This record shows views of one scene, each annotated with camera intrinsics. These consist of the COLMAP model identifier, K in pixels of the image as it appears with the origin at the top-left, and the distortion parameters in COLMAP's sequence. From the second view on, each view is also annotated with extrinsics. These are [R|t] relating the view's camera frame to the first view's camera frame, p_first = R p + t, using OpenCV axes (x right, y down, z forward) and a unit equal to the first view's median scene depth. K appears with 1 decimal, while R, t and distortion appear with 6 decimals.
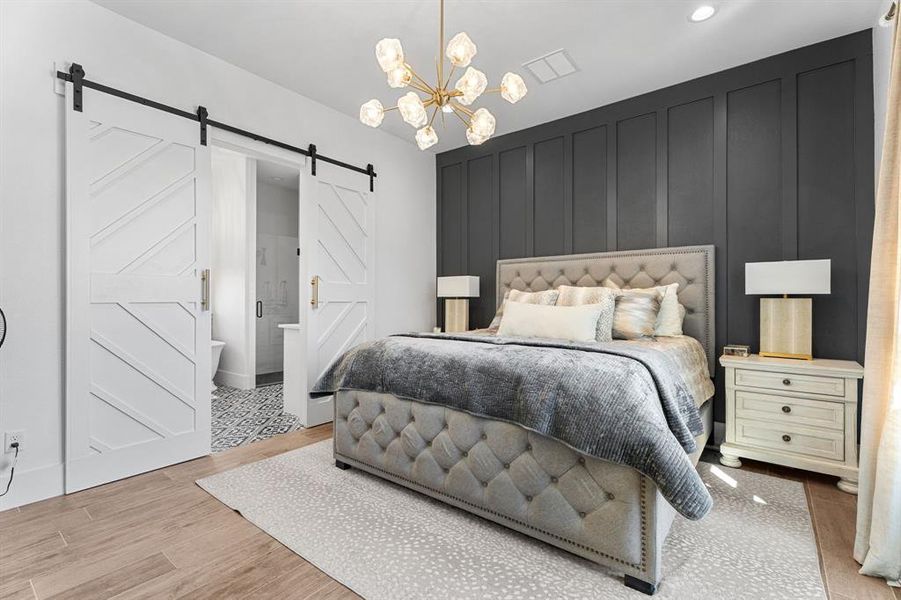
lens RADIAL K [[397.9, 0, 446.9], [0, 397.9, 298.0], [0, 0, 1]] dist [0.003773, -0.000741]
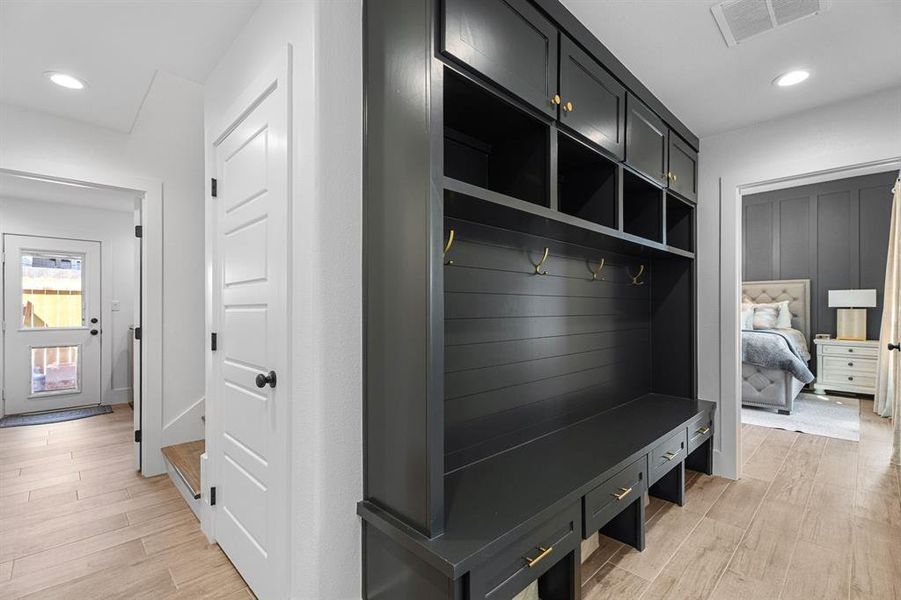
lens RADIAL K [[397.9, 0, 452.1], [0, 397.9, 308.4], [0, 0, 1]] dist [0.003773, -0.000741]
pose [[0.992882, -0.000082, -0.119100, -0.813677], [0.000873, 0.999978, 0.006589, -0.016334], [0.119096, -0.006646, 0.992860, -1.111922]]
